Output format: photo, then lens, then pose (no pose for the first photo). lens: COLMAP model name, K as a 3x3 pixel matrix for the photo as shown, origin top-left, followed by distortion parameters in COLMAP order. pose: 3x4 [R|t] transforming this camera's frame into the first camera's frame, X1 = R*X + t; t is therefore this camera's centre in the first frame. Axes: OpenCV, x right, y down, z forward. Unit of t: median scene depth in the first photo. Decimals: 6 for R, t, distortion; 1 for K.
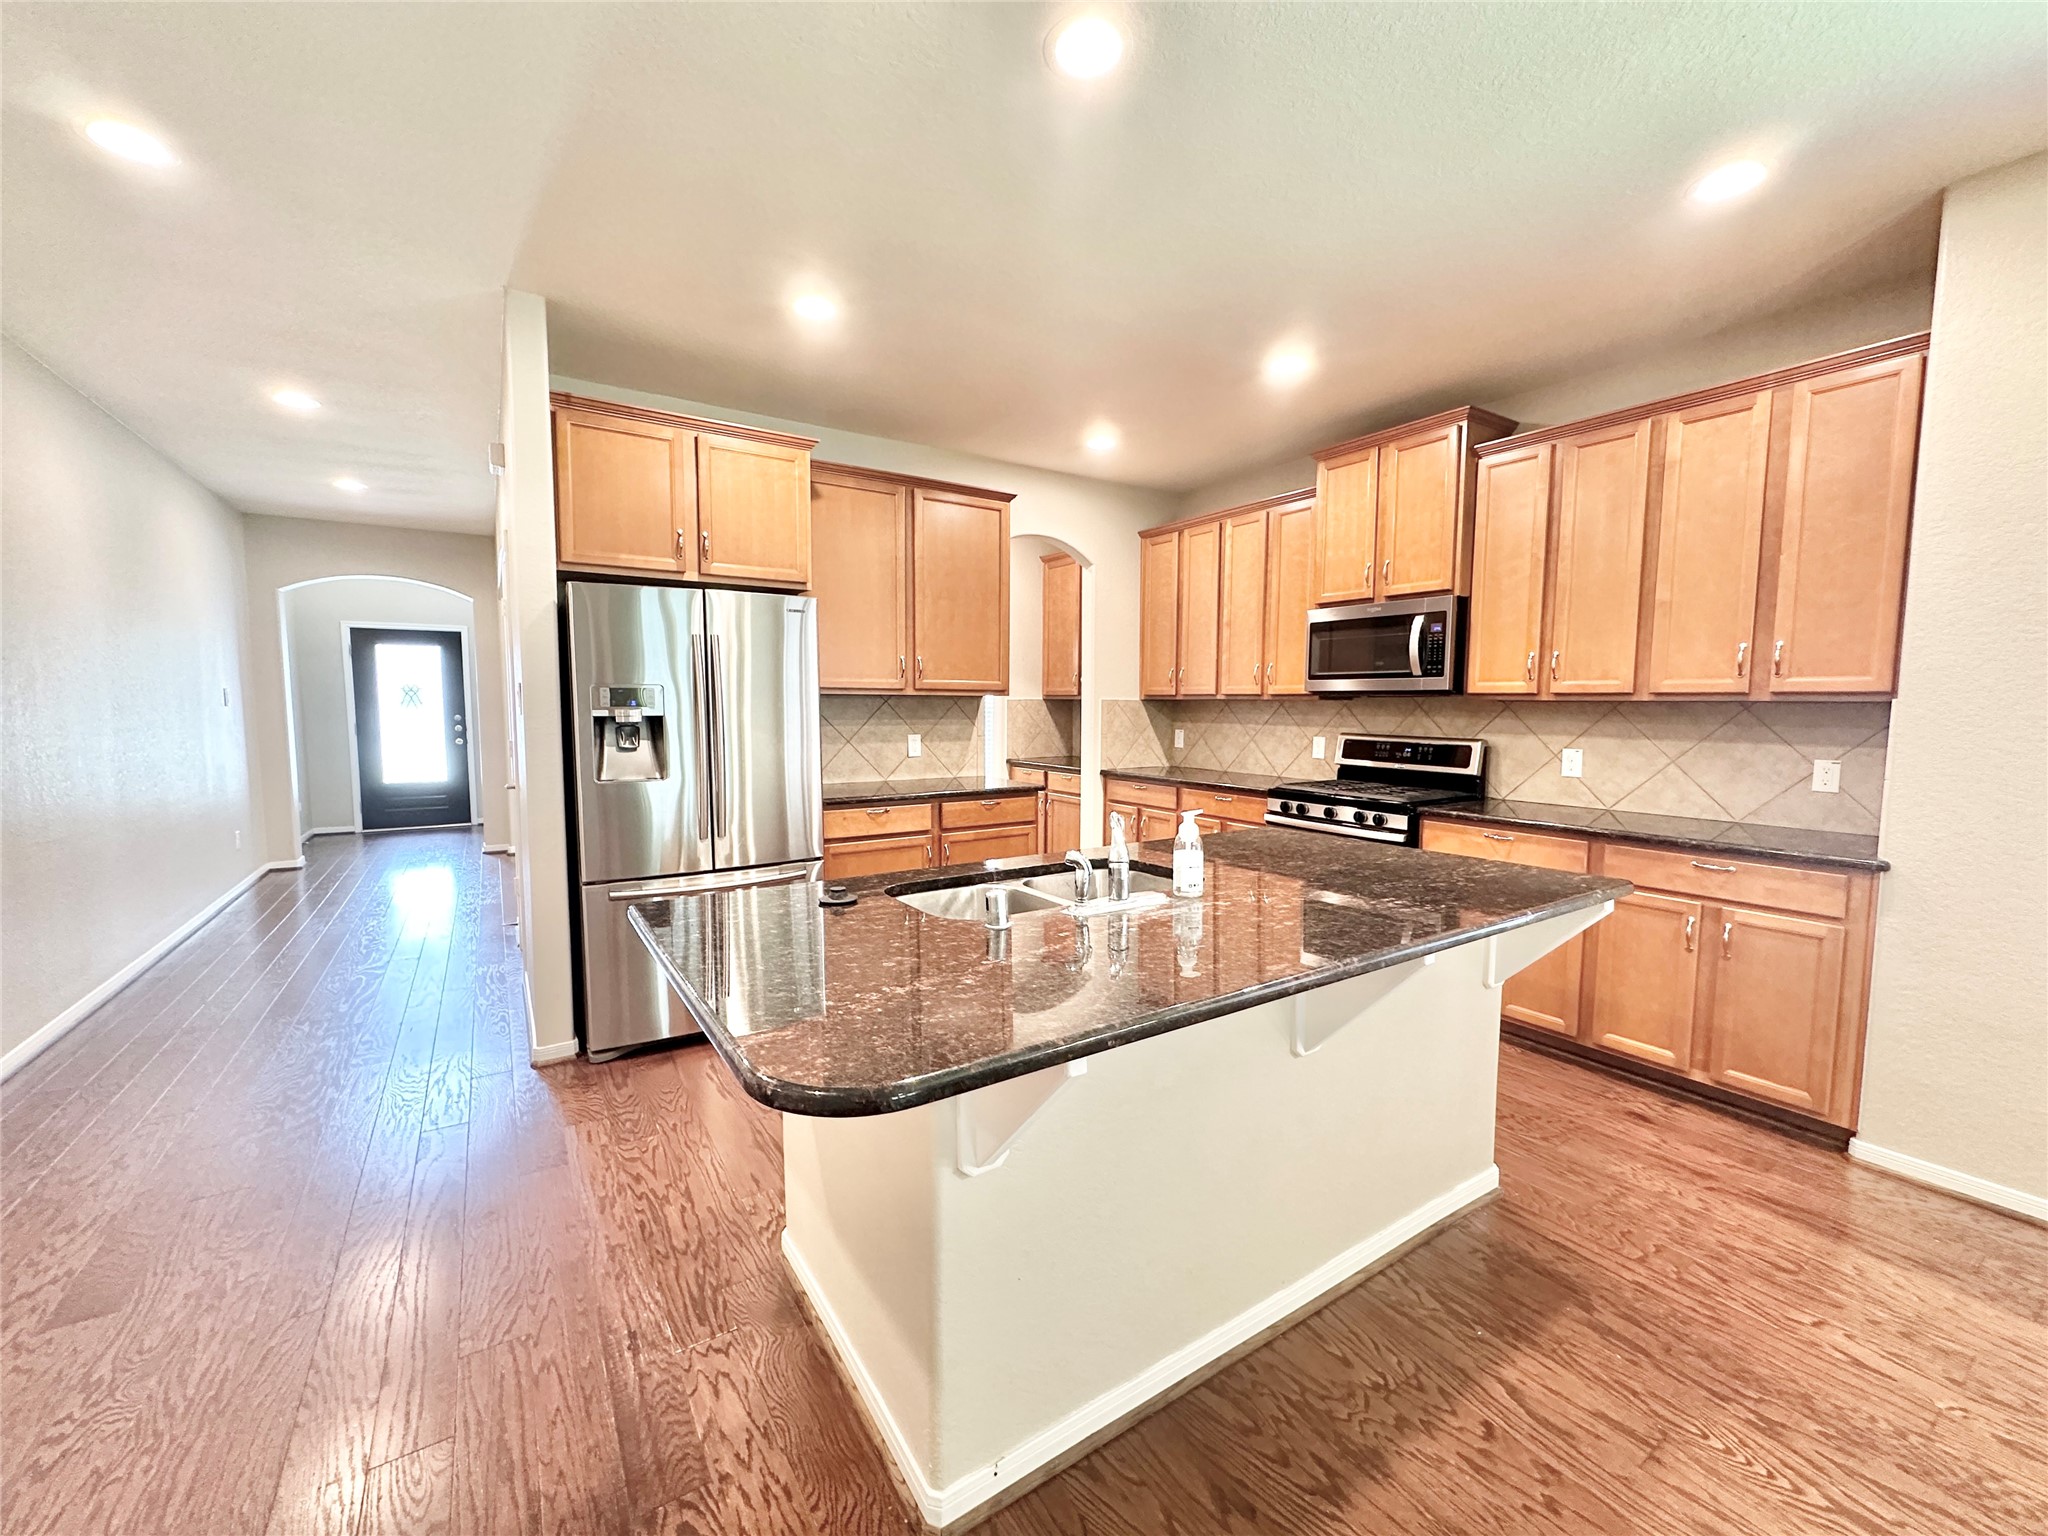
lens RADIAL K [[816.8, 0, 1022.9], [0, 816.8, 765.5], [0, 0, 1]] dist [-0.000823, 0.000345]
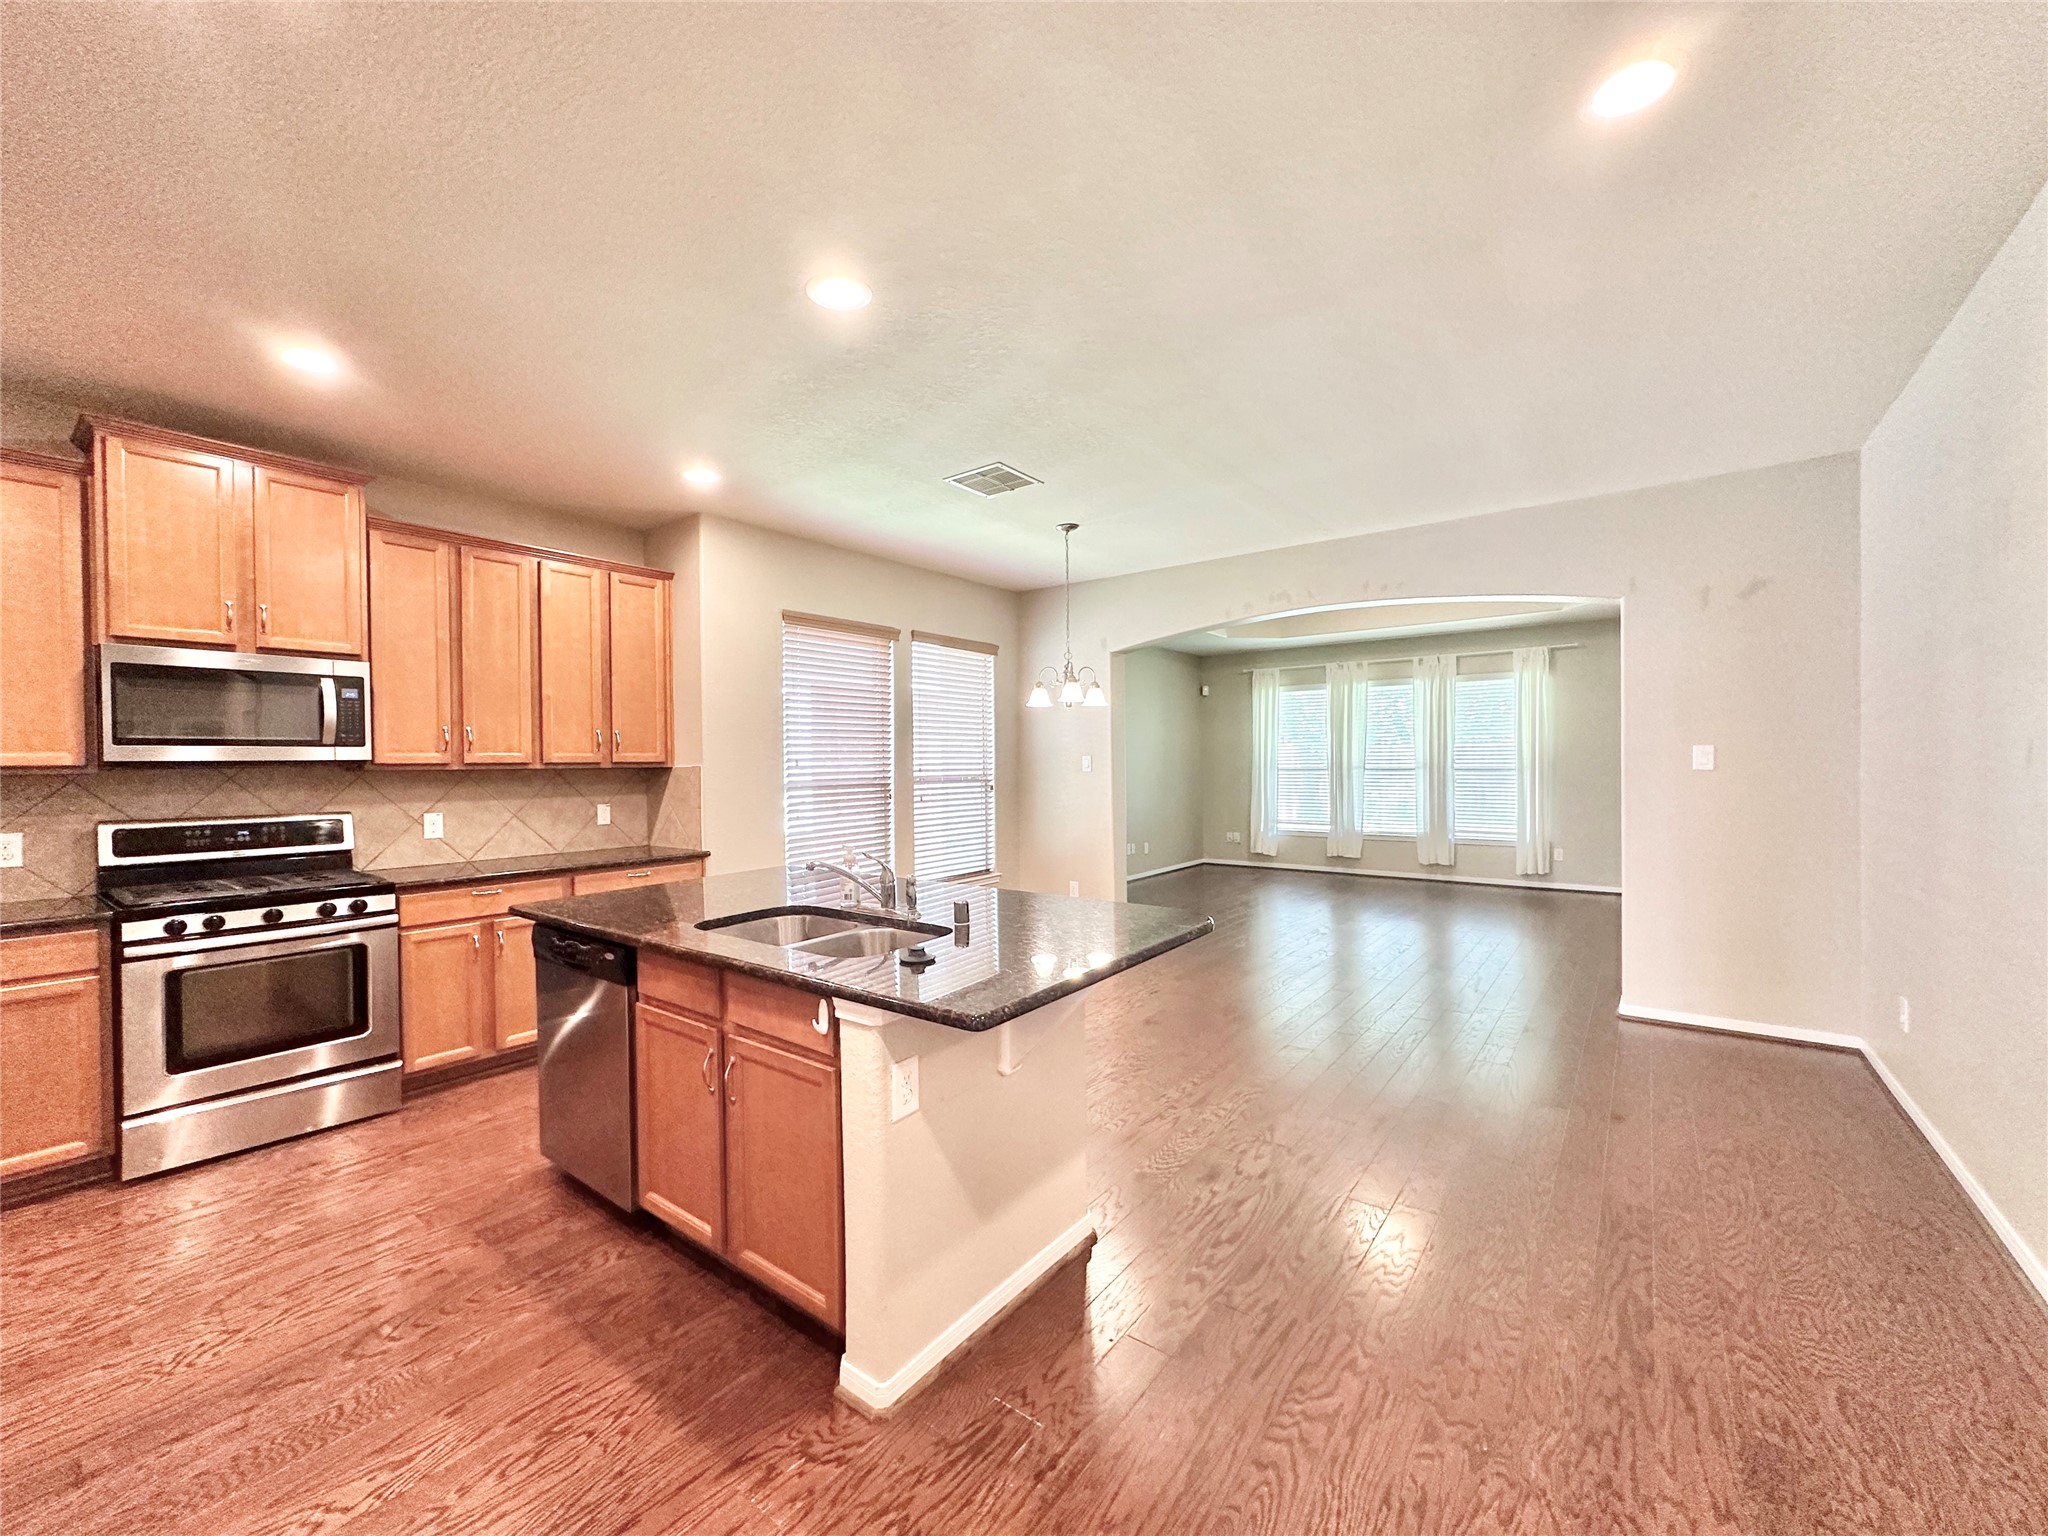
lens RADIAL K [[816.8, 0, 1022.9], [0, 816.8, 765.5], [0, 0, 1]] dist [-0.000823, 0.000345]
pose [[-0.333065, -0.004990, 0.942891, -0.596452], [0.085371, 0.995719, 0.035426, -0.051783], [-0.939031, 0.092295, -0.331213, 0.563694]]
